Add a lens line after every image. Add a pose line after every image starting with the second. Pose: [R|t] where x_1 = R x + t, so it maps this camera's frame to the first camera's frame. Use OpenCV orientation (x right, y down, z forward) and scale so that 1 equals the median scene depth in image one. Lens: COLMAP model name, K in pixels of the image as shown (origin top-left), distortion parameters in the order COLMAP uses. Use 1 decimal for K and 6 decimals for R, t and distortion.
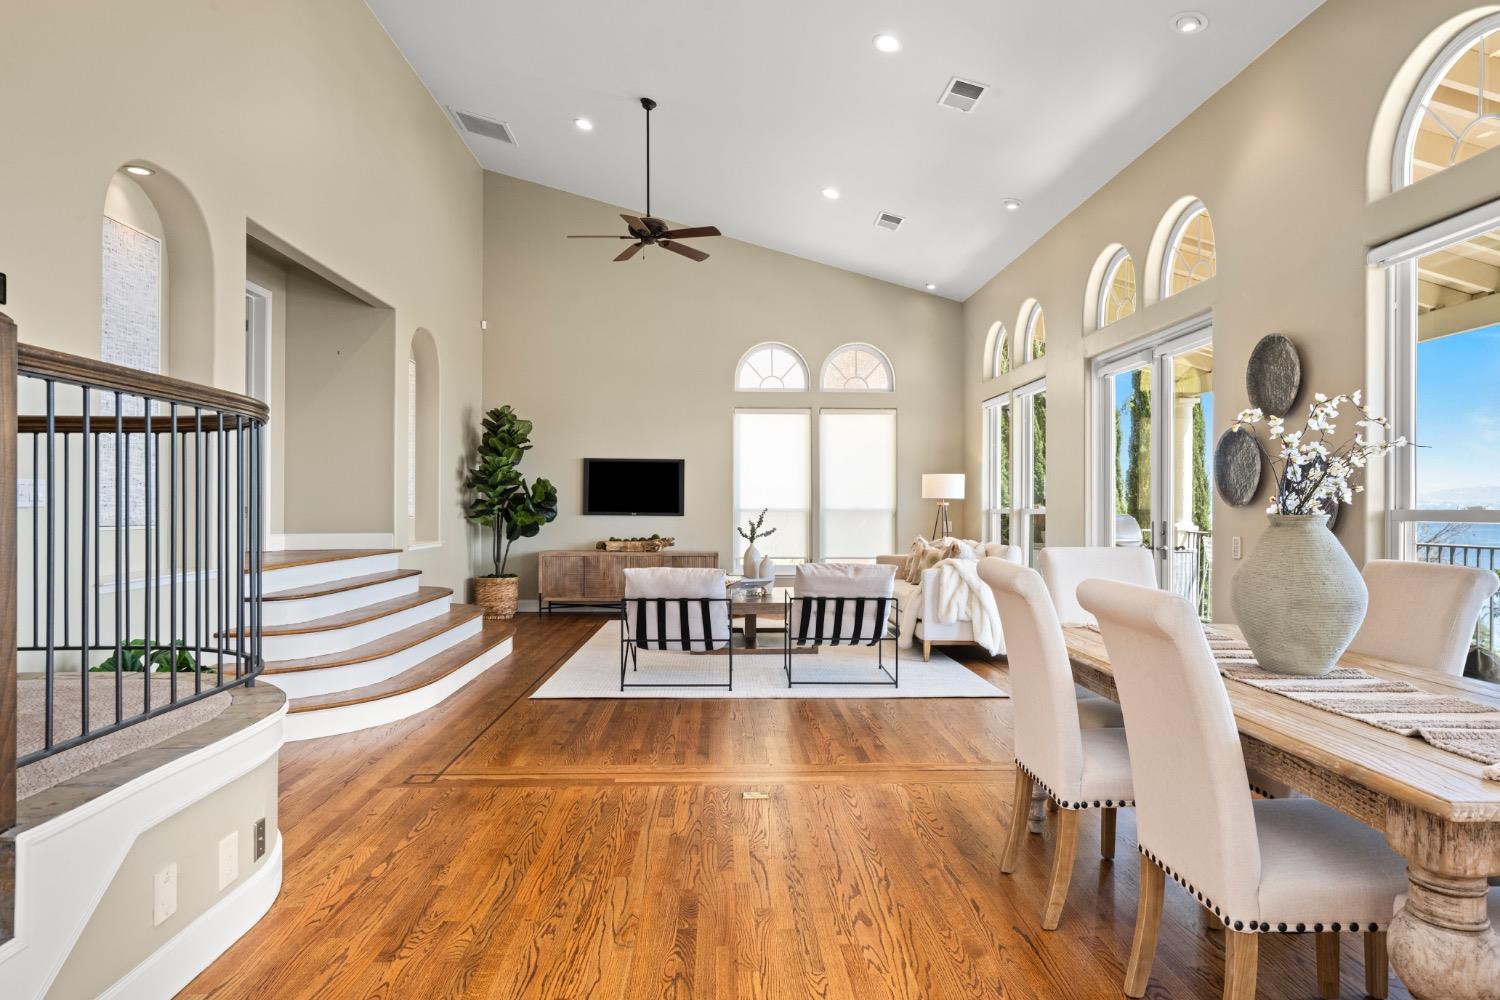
lens RADIAL K [[896.2, 0, 753.0], [0, 896.2, 506.1], [0, 0, 1]] dist [-0.008661, -0.001161]
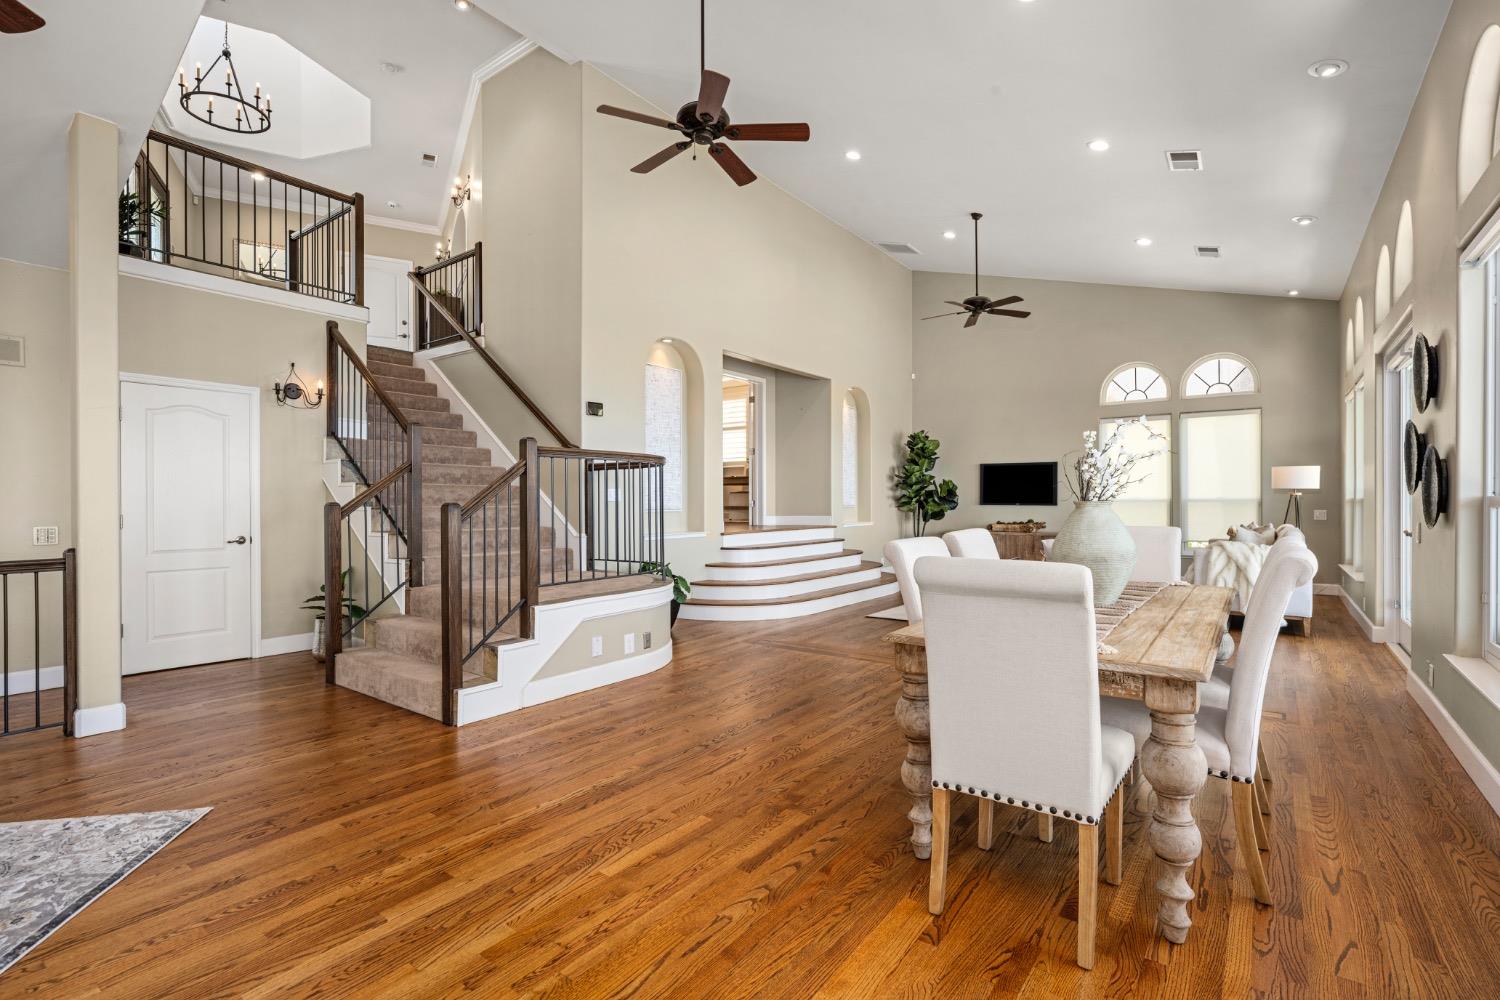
lens RADIAL K [[700.8, 0, 751.5], [0, 700.8, 504.4], [0, 0, 1]] dist [0.000810, 0.001095]
pose [[0.779431, -0.002807, -0.626482, 0.292745], [0.007350, 0.999962, 0.004664, 0.001949], [0.626445, -0.008240, 0.779422, -0.096559]]
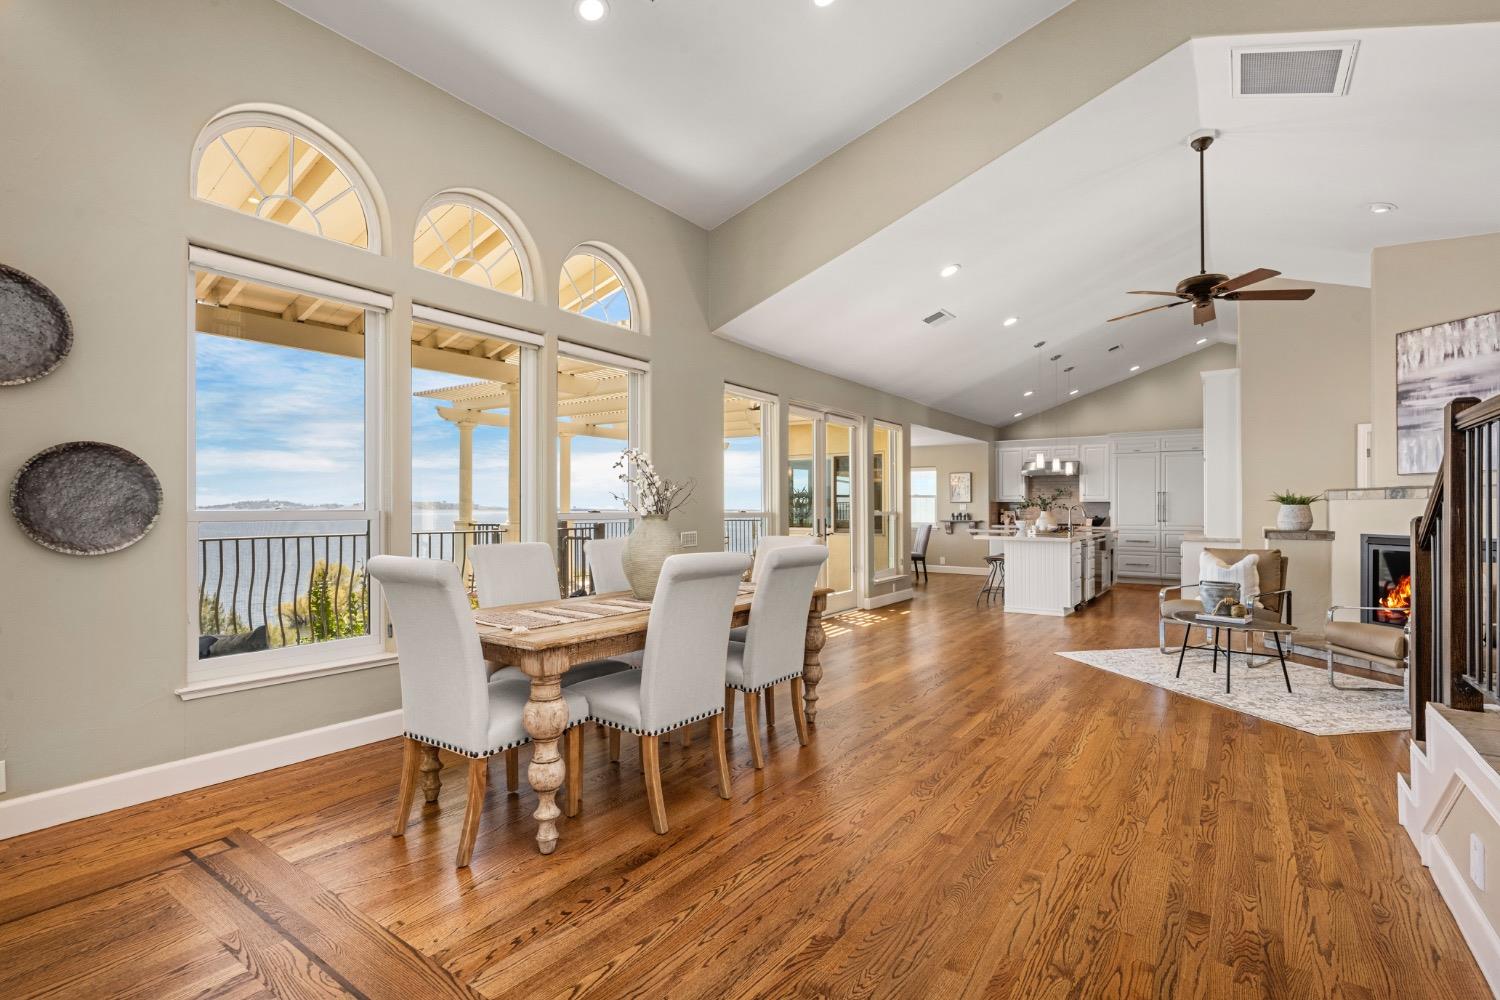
lens RADIAL K [[700.8, 0, 752.5], [0, 700.8, 504.2], [0, 0, 1]] dist [0.000810, 0.001095]
pose [[-0.798156, -0.003723, 0.602440, -0.134975], [-0.006507, 0.999976, -0.002442, -0.000778], [-0.602416, -0.005869, -0.798160, 0.655339]]
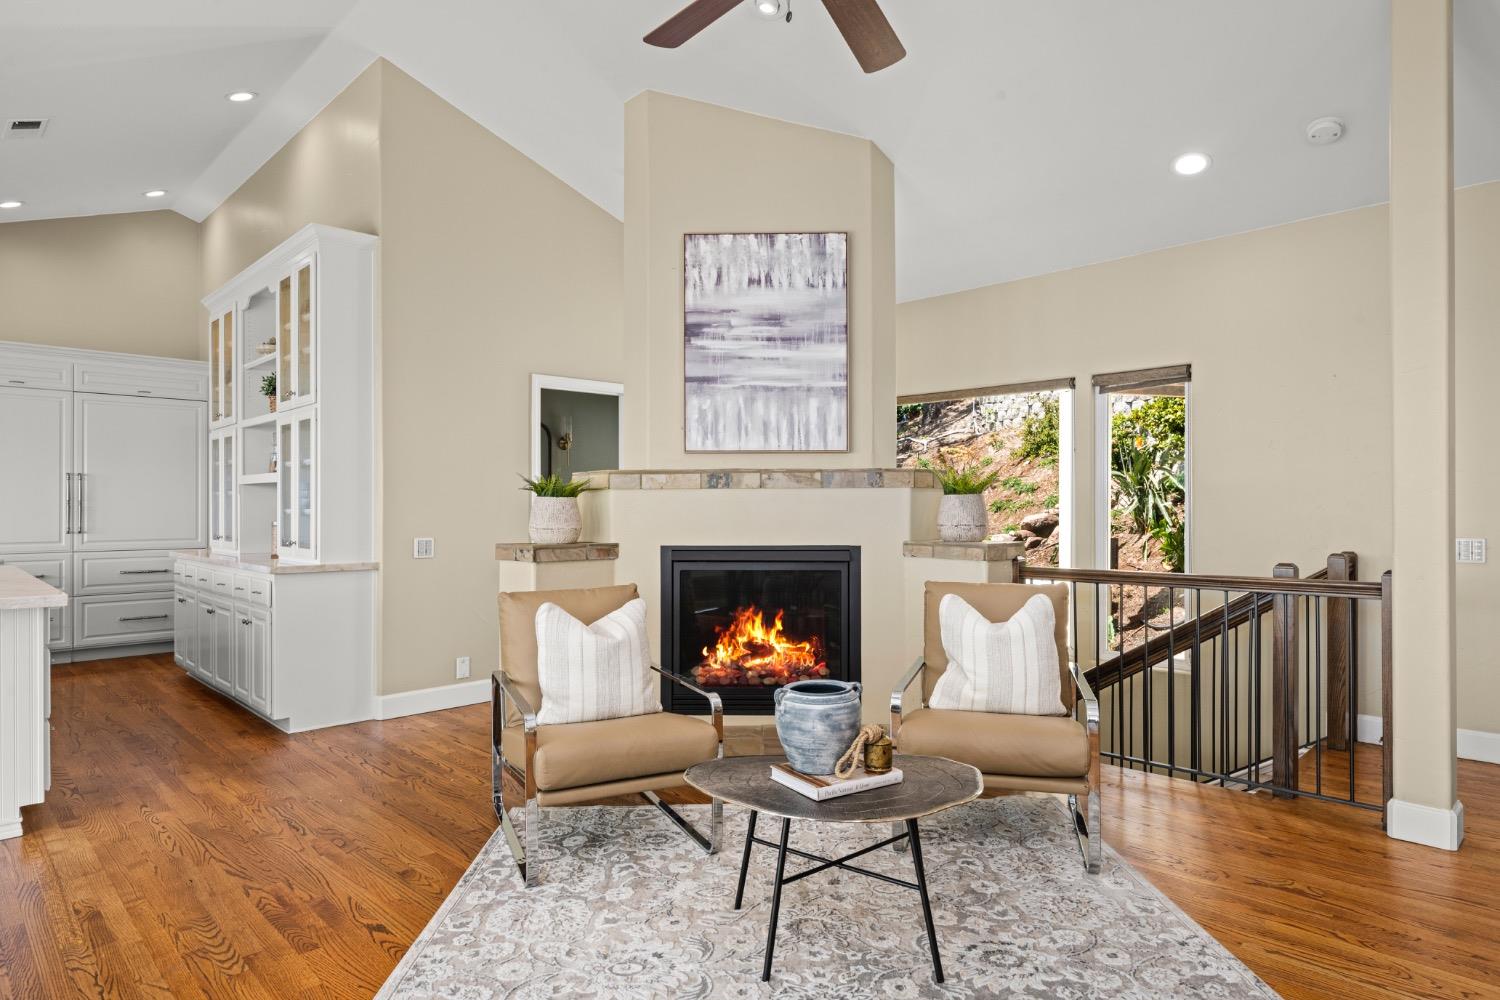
lens RADIAL K [[855.4, 0, 746.1], [0, 855.4, 502.6], [0, 0, 1]] dist [-0.000646, -0.001162]
pose [[-0.739587, -0.005421, -0.673039, 0.144927], [-0.000413, 0.999971, -0.007601, 0.001275], [0.673060, -0.005344, -0.739568, 0.084130]]
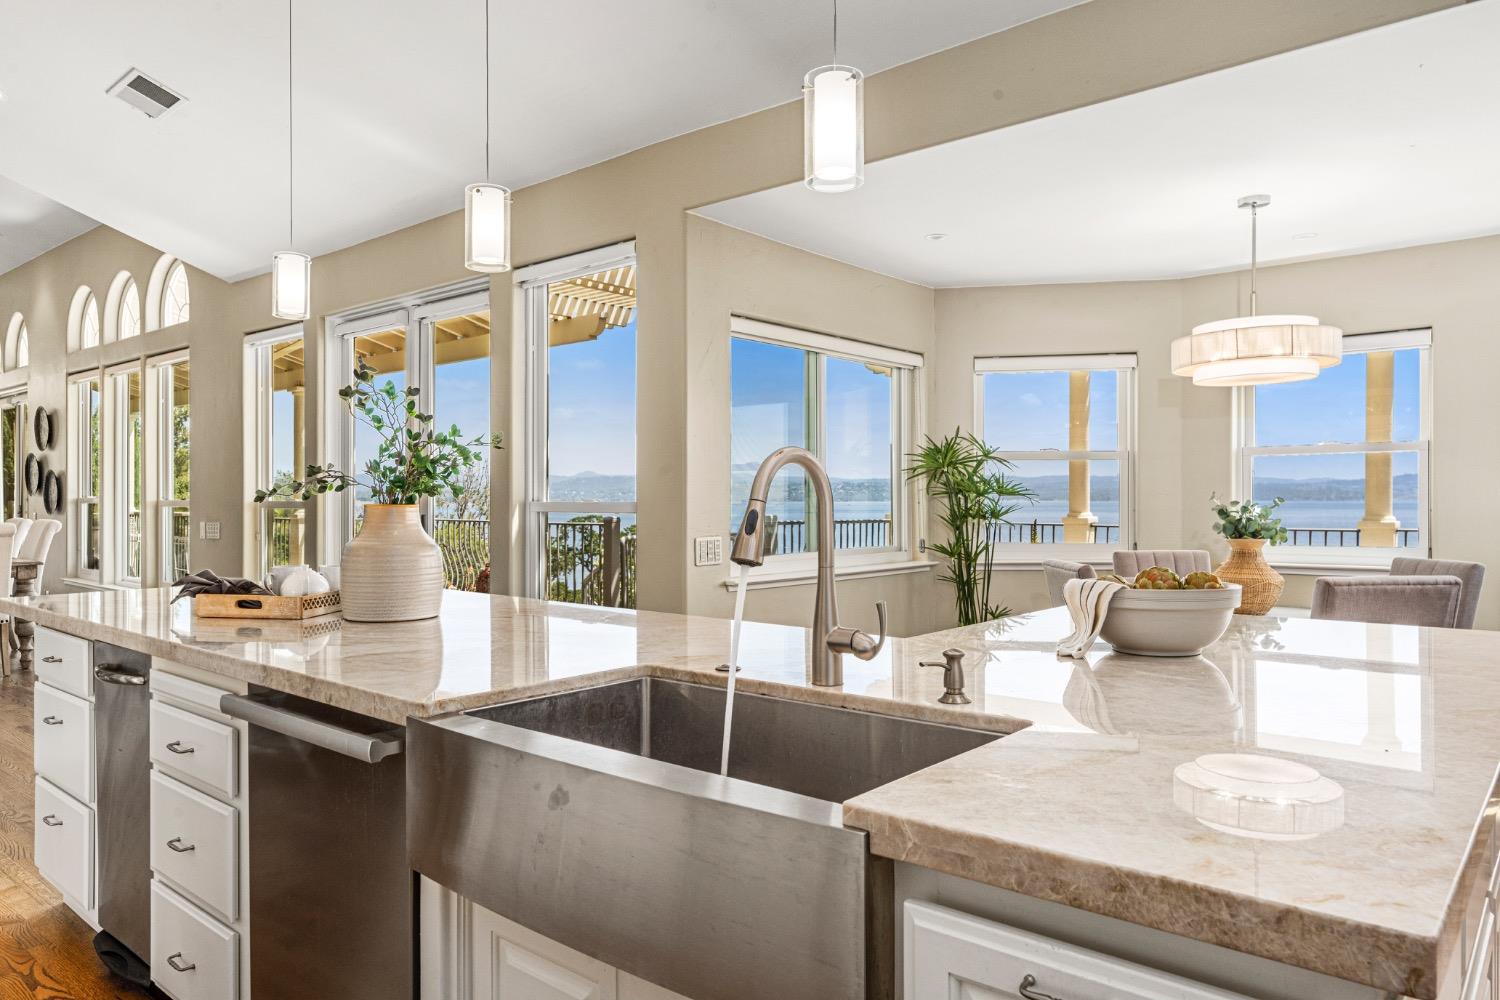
lens RADIAL K [[999.0, 0, 749.9], [0, 999.0, 500.3], [0, 0, 1]] dist [-0.001645, -0.000451]
pose [[0.675659, -0.006013, 0.737190, 0.015836], [0.001087, 0.999974, 0.007160, -0.002859], [-0.737214, -0.004036, 0.675648, -0.952580]]
